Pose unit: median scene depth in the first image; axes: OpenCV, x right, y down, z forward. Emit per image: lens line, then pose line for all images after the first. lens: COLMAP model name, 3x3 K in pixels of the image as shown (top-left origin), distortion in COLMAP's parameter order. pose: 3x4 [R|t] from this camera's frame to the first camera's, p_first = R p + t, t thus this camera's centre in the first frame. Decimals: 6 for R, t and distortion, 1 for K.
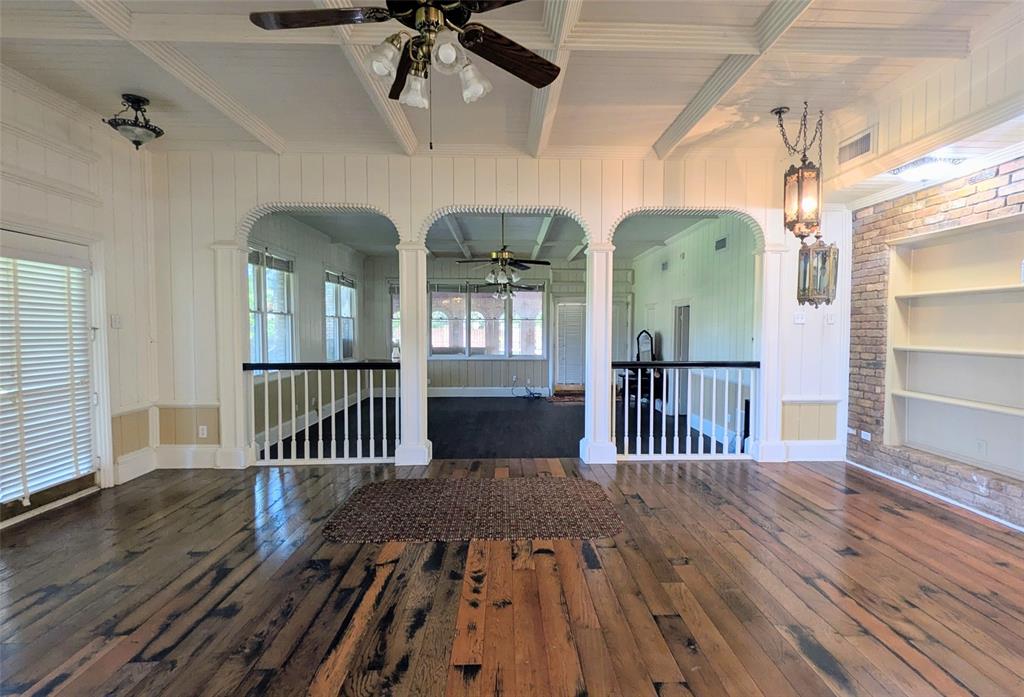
lens RADIAL K [[482.3, 0, 529.2], [0, 482.3, 348.0], [0, 0, 1]] dist [0.000482, -0.000149]
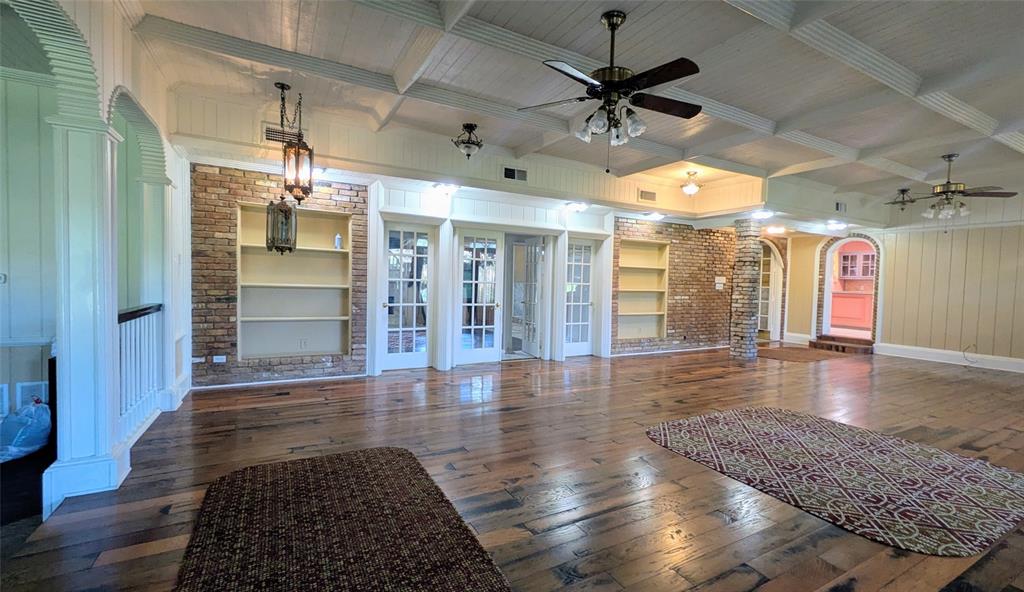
lens RADIAL K [[443.8, 0, 519.5], [0, 443.8, 297.4], [0, 0, 1]] dist [-0.000287, 0.000099]
pose [[-0.441577, -0.045485, 0.896070, -0.628841], [0.007454, 0.998494, 0.054358, -0.026127], [-0.897192, 0.030683, -0.440573, 0.839483]]
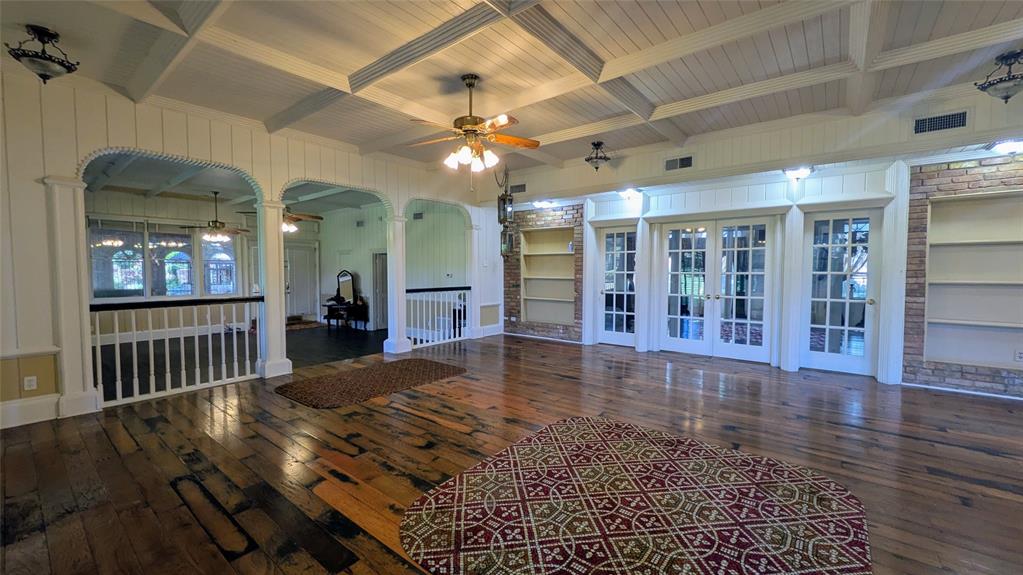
lens RADIAL K [[400.4, 0, 508.1], [0, 400.4, 289.6], [0, 0, 1]] dist [-0.000094, 0.000034]
pose [[0.669238, -0.039283, 0.742009, -0.651804], [0.030308, 0.999214, 0.025565, 0.005904], [-0.742429, 0.005380, 0.669903, -0.179407]]
